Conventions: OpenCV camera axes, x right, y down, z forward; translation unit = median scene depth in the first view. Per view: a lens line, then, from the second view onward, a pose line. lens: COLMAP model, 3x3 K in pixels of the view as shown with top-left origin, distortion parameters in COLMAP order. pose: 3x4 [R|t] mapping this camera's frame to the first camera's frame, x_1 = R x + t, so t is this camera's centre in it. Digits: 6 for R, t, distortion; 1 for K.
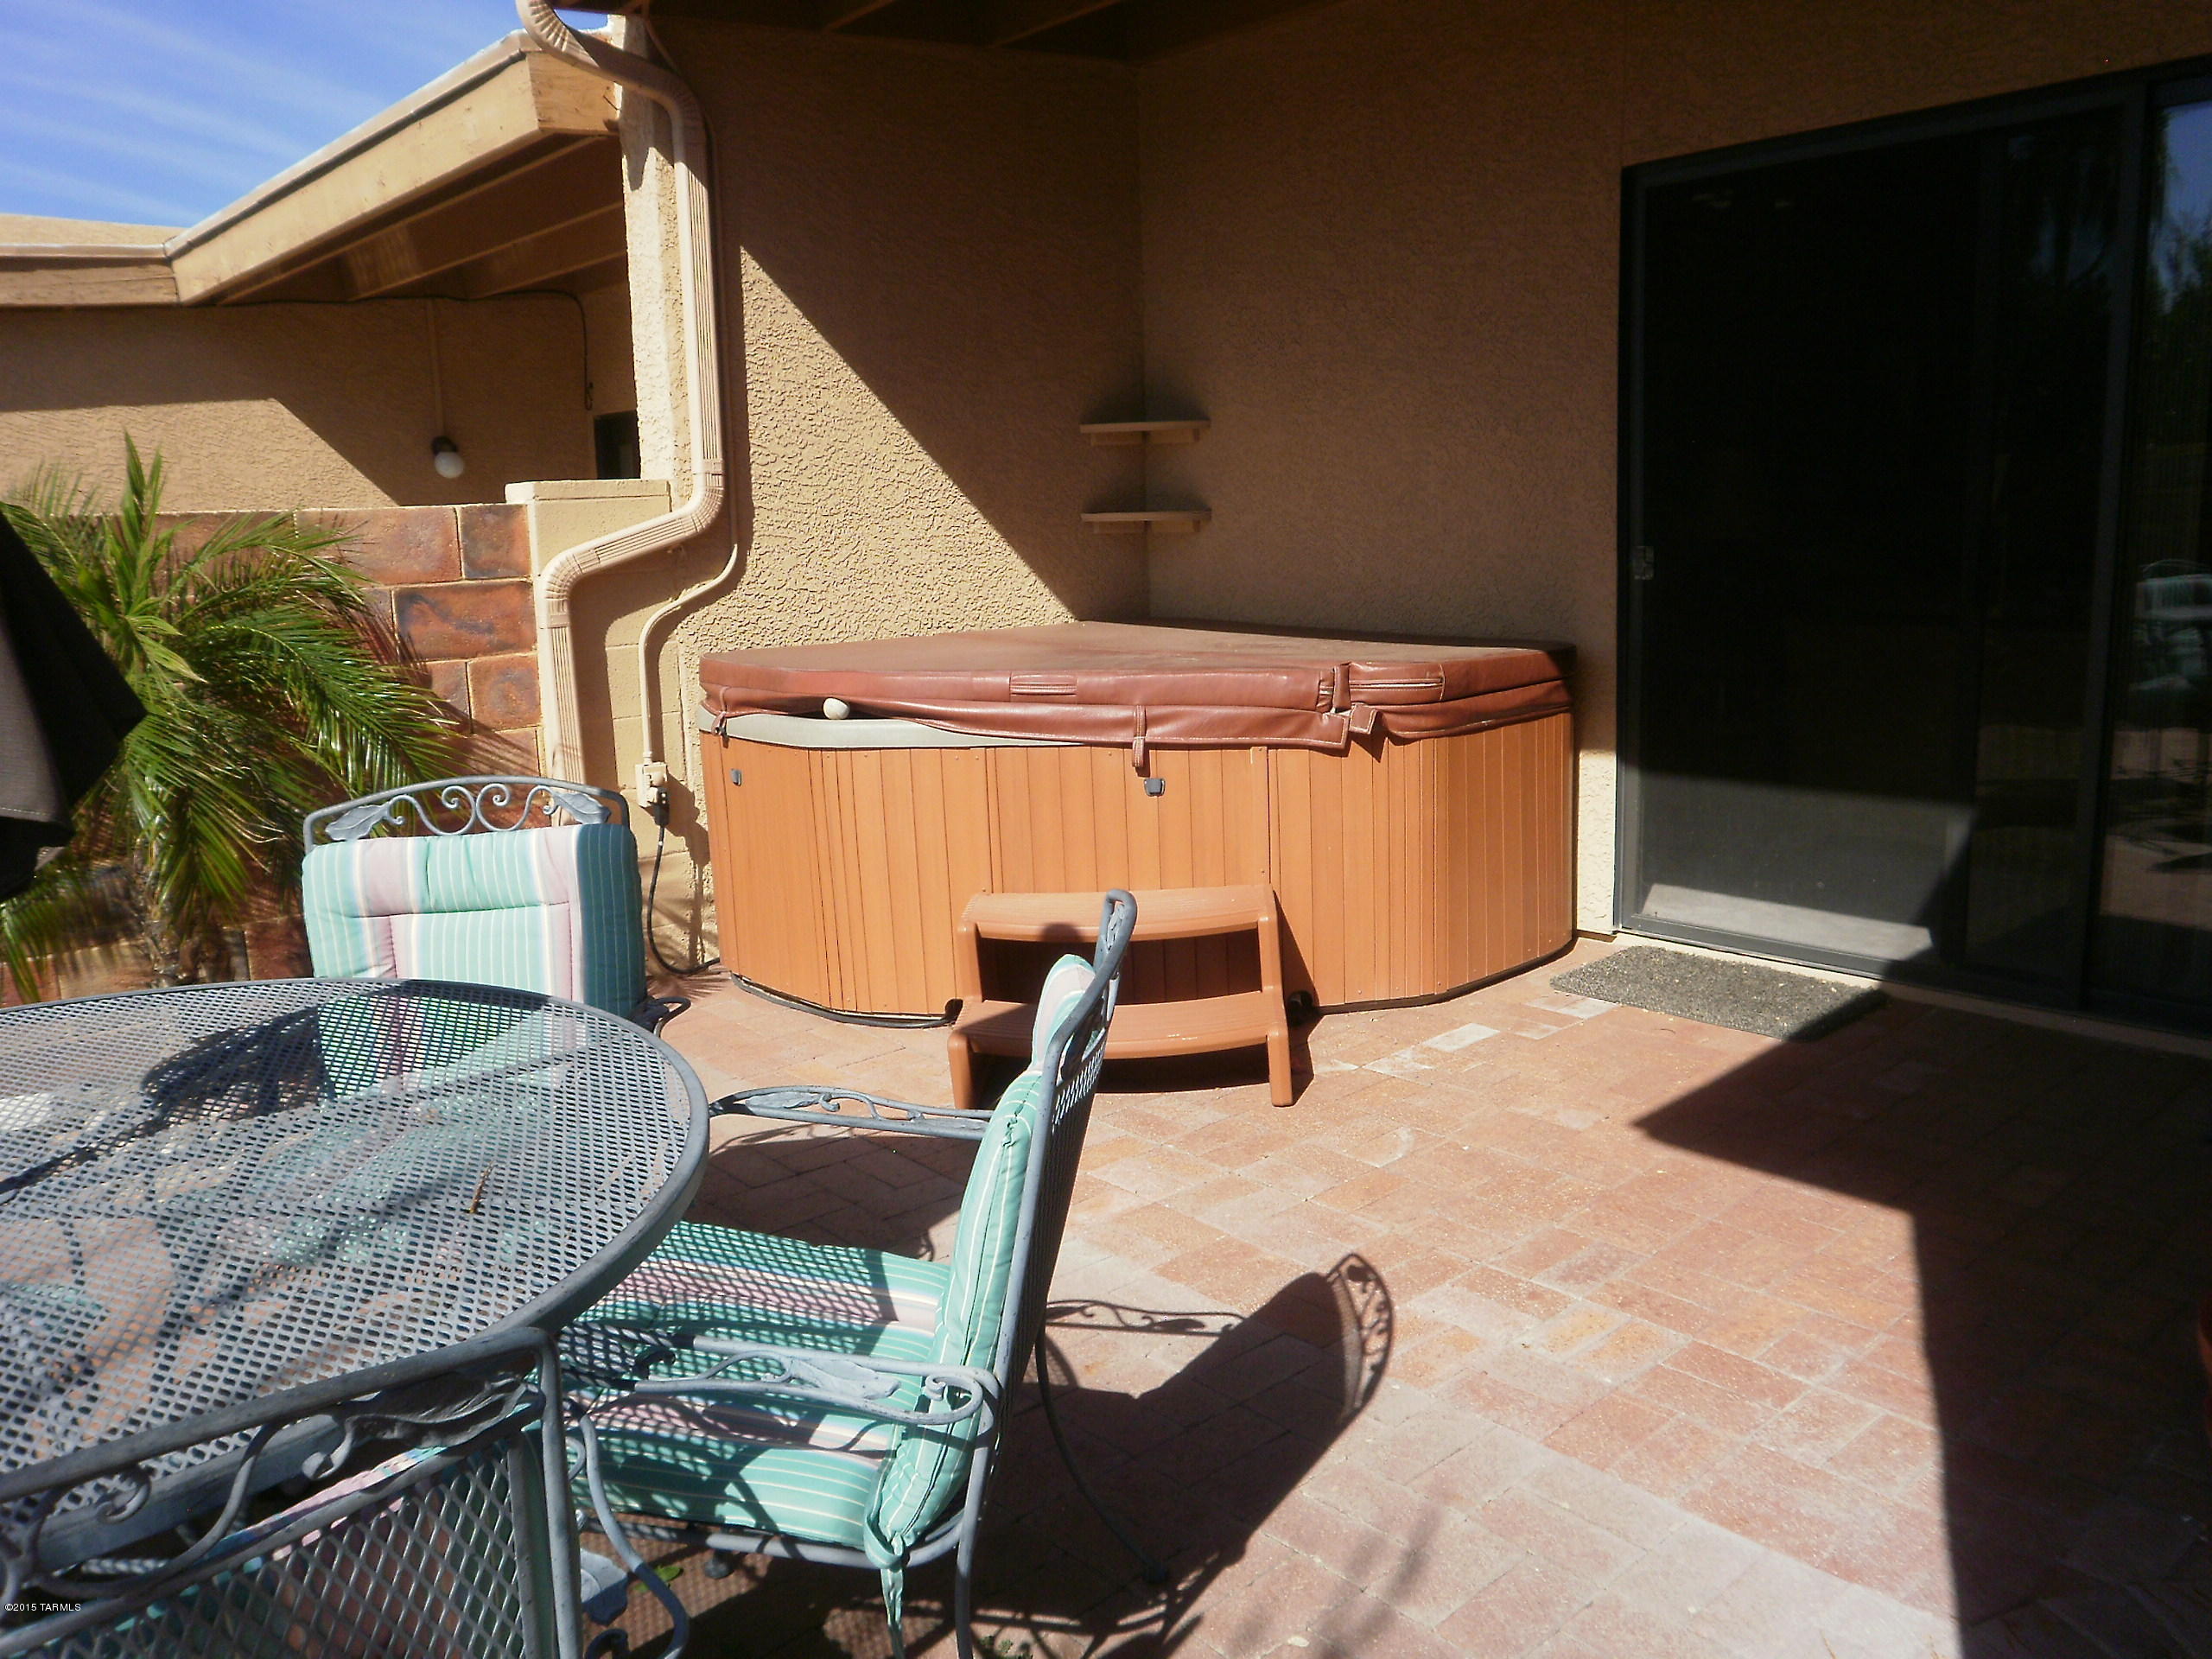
lens RADIAL K [[1687.3, 0, 1103.4], [0, 1687.3, 798.2], [0, 0, 1]] dist [-0.149307, 0.120578]
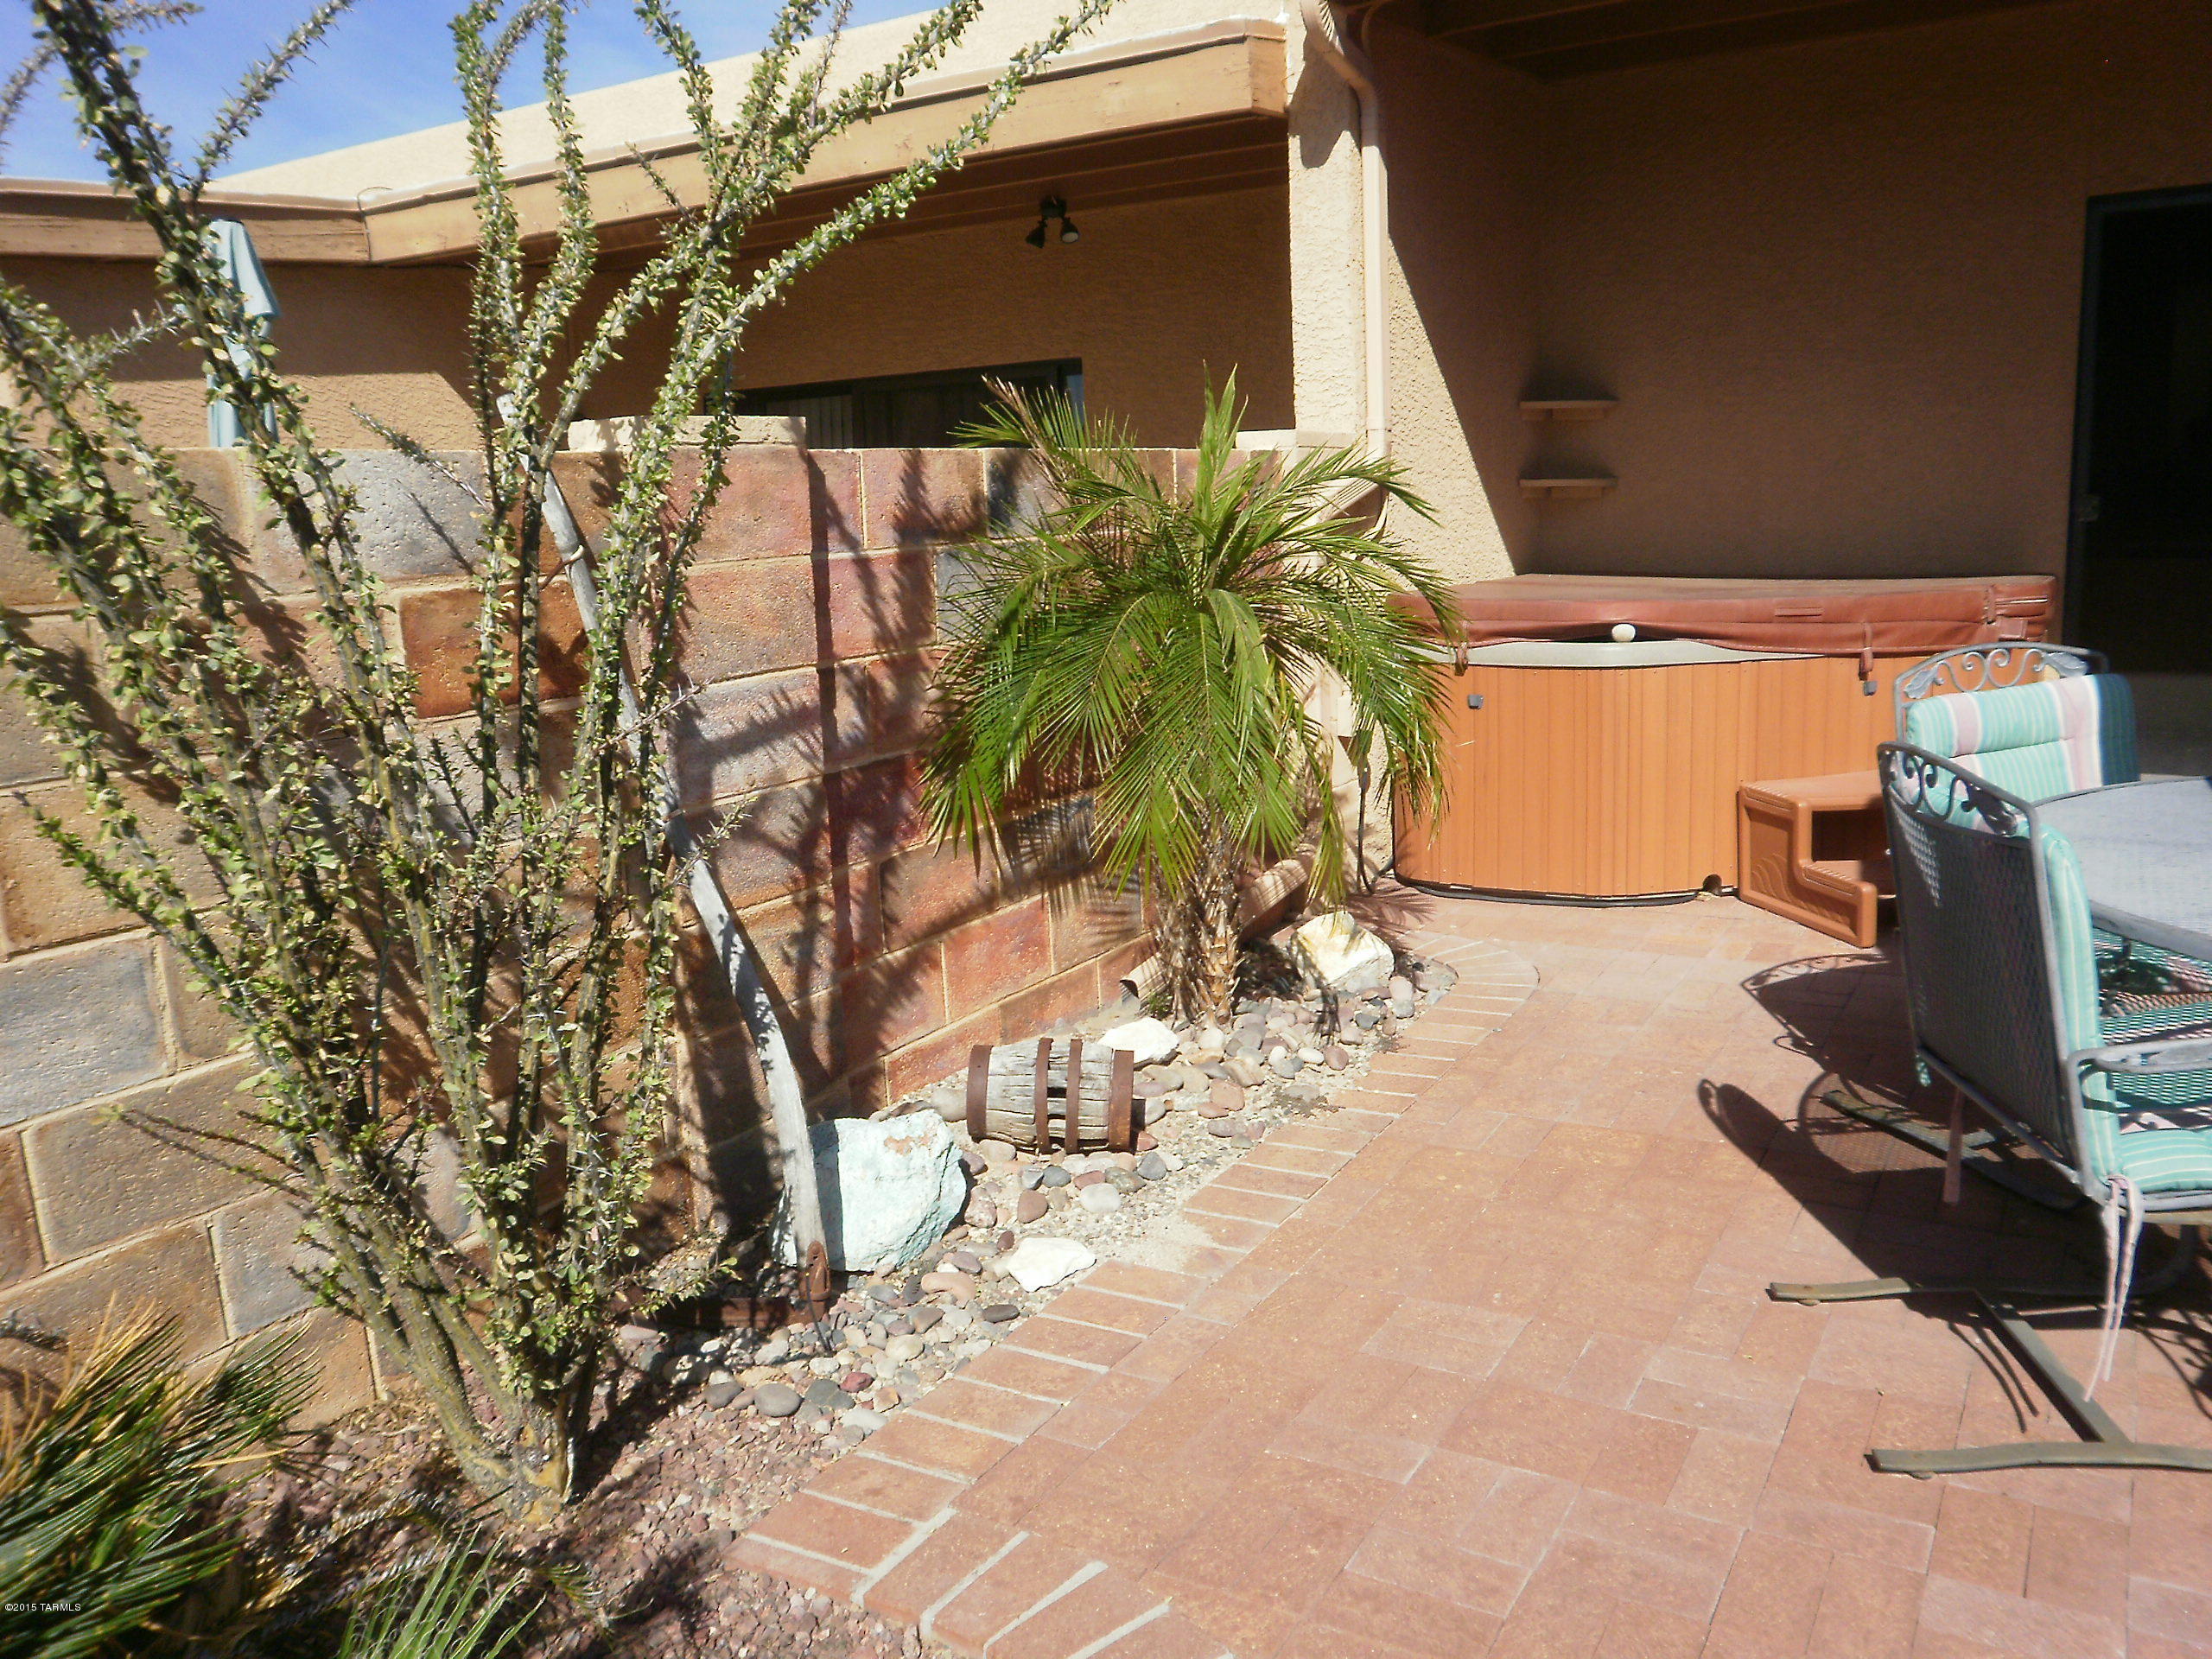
lens RADIAL K [[1694.3, 0, 1115.4], [0, 1694.3, 808.9], [0, 0, 1]] dist [-0.221720, 0.336163]
pose [[0.960281, -0.059451, 0.272629, -0.750262], [0.059355, 0.998200, 0.008610, 0.034421], [-0.272650, 0.007914, 0.962081, -0.005434]]
